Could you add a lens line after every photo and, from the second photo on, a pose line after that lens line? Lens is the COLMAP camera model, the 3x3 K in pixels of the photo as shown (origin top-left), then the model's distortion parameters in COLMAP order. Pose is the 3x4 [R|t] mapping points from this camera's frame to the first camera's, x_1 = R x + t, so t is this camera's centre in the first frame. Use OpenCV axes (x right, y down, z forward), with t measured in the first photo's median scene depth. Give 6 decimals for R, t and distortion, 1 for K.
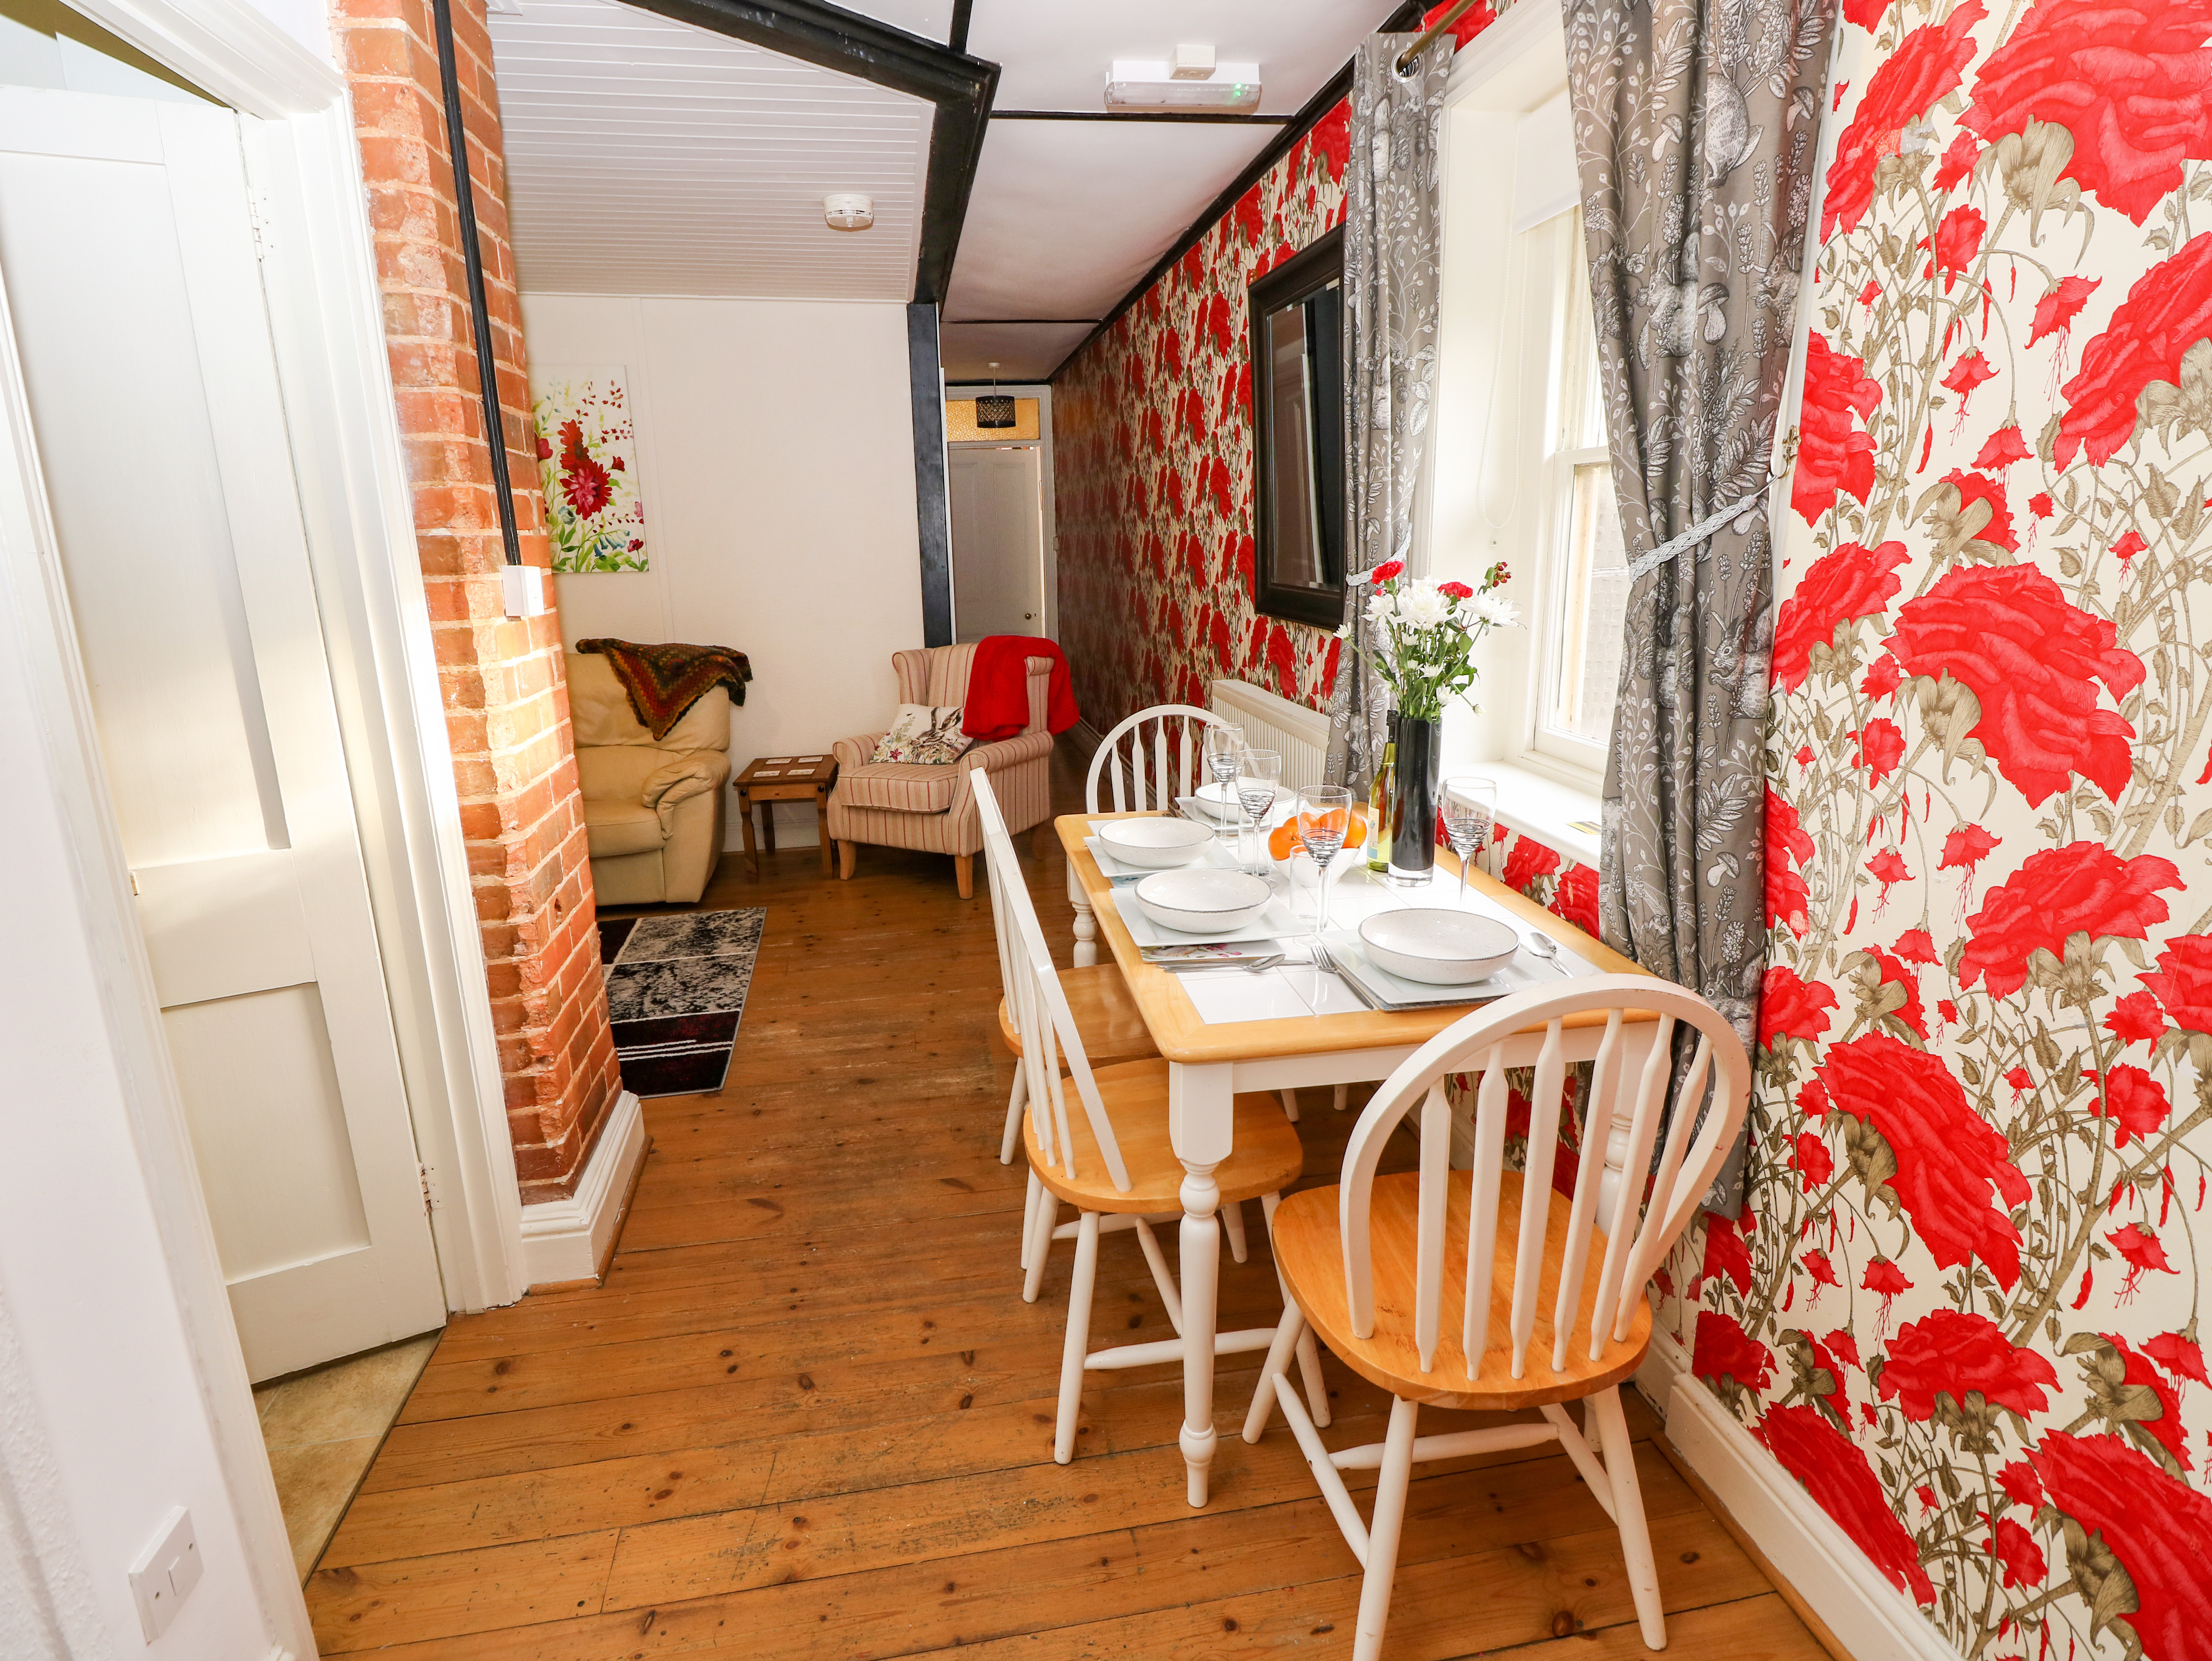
lens RADIAL K [[1149.8, 0, 1109.8], [0, 1149.8, 828.8], [0, 0, 1]] dist [0.000113, -0.012061]
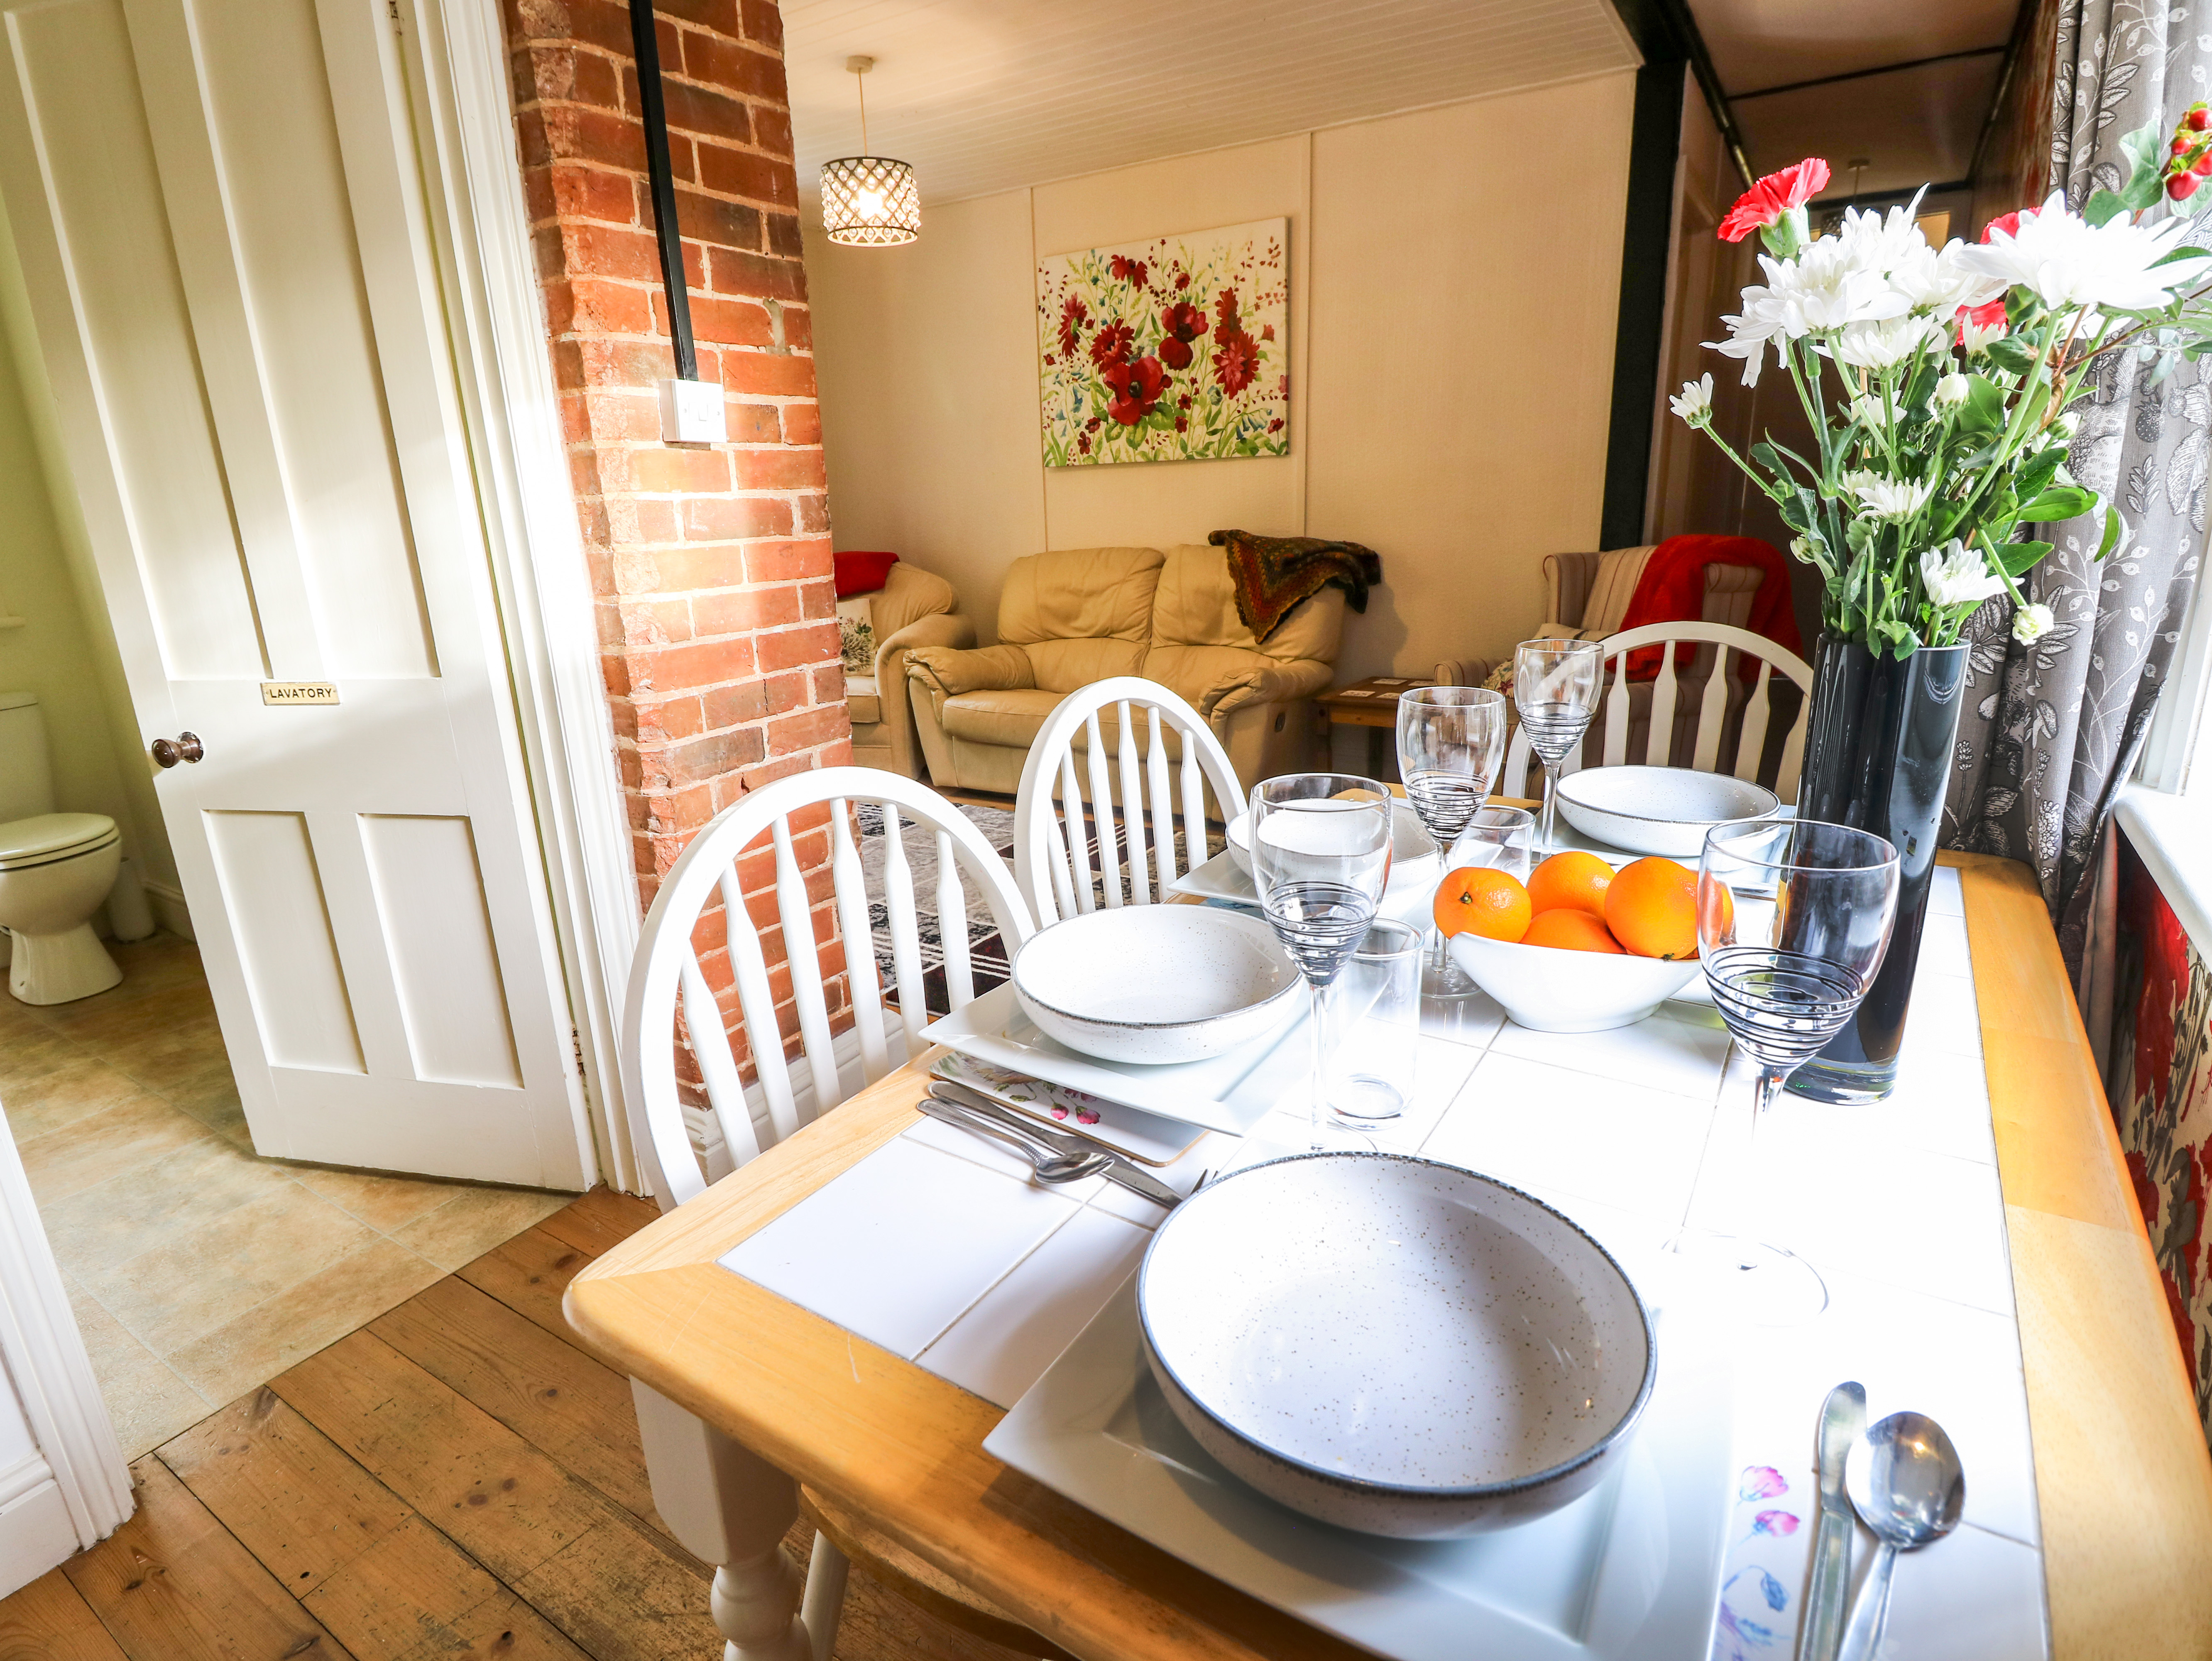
lens RADIAL K [[1149.8, 0, 1102.5], [0, 1149.8, 828.3], [0, 0, 1]] dist [0.000113, -0.012061]
pose [[0.730623, 0.184908, -0.657266, 0.209691], [-0.146083, 0.982674, 0.114067, -0.028919], [0.666970, 0.012676, 0.744976, 0.364022]]
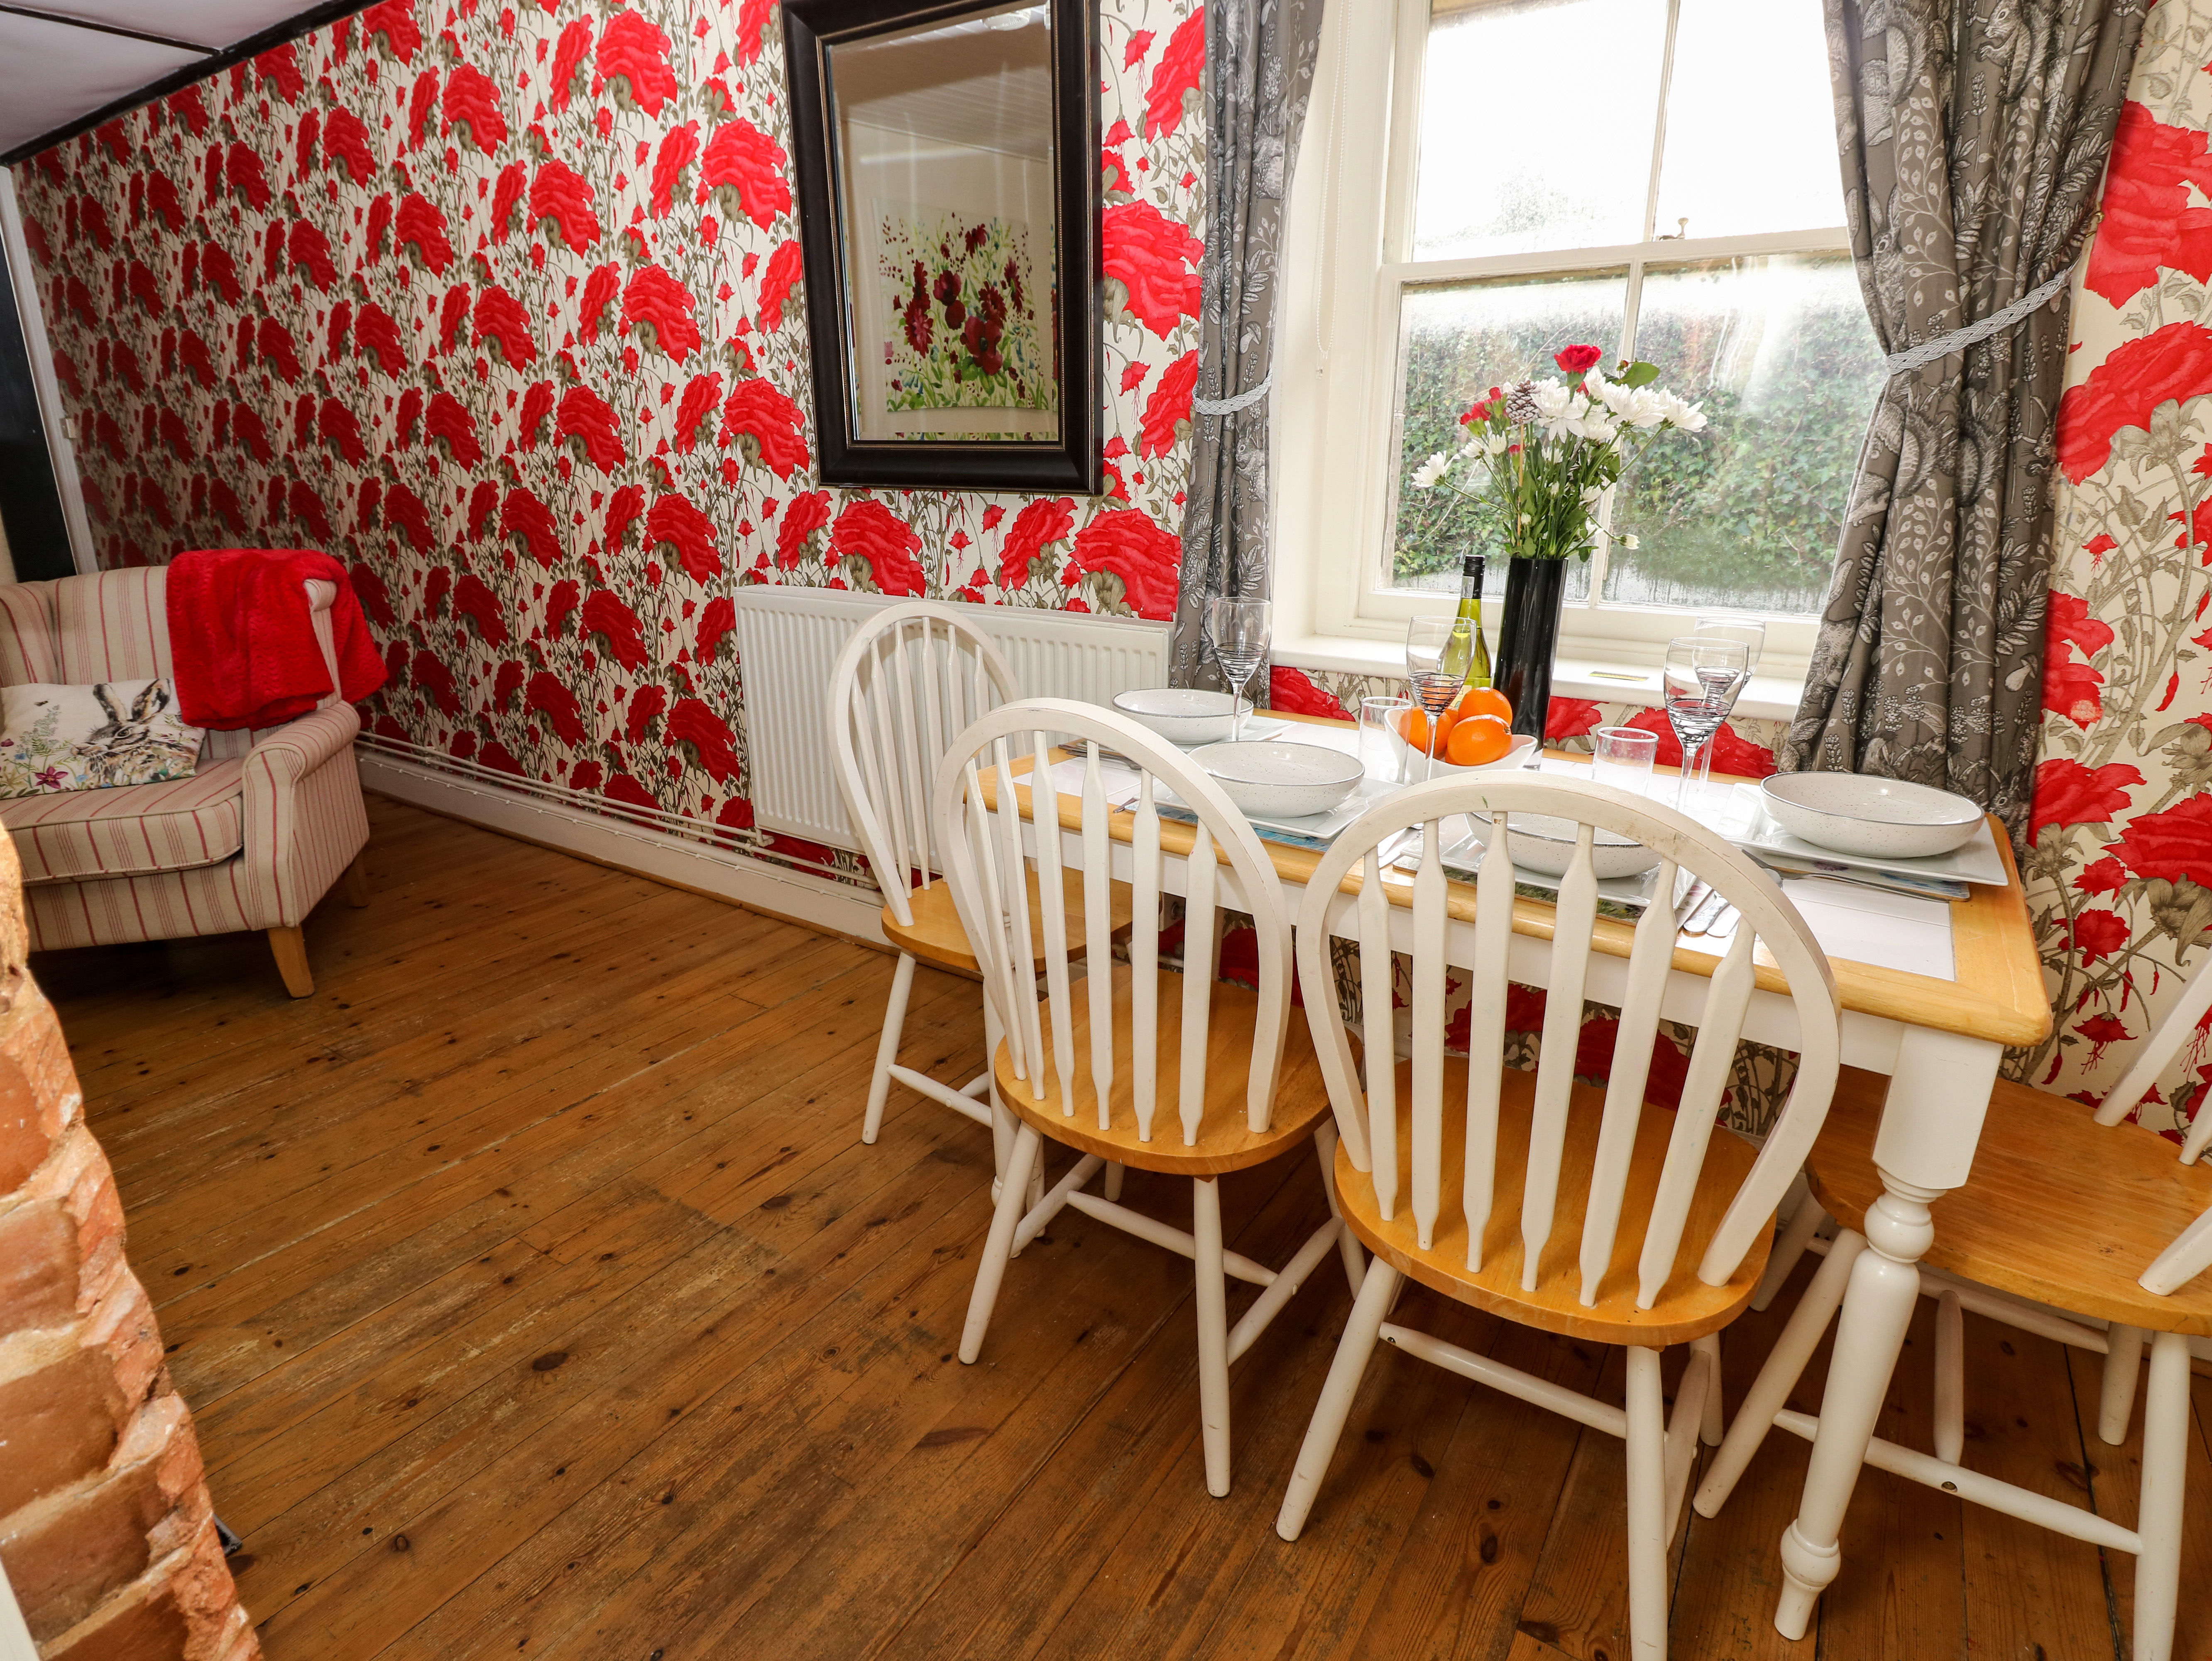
lens RADIAL K [[1149.8, 0, 1114.2], [0, 1149.8, 821.7], [0, 0, 1]] dist [0.000113, -0.012061]
pose [[0.686880, -0.197138, 0.699524, -0.329054], [0.163442, 0.979754, 0.115624, -0.036918], [-0.708155, 0.034912, 0.705194, 0.409897]]
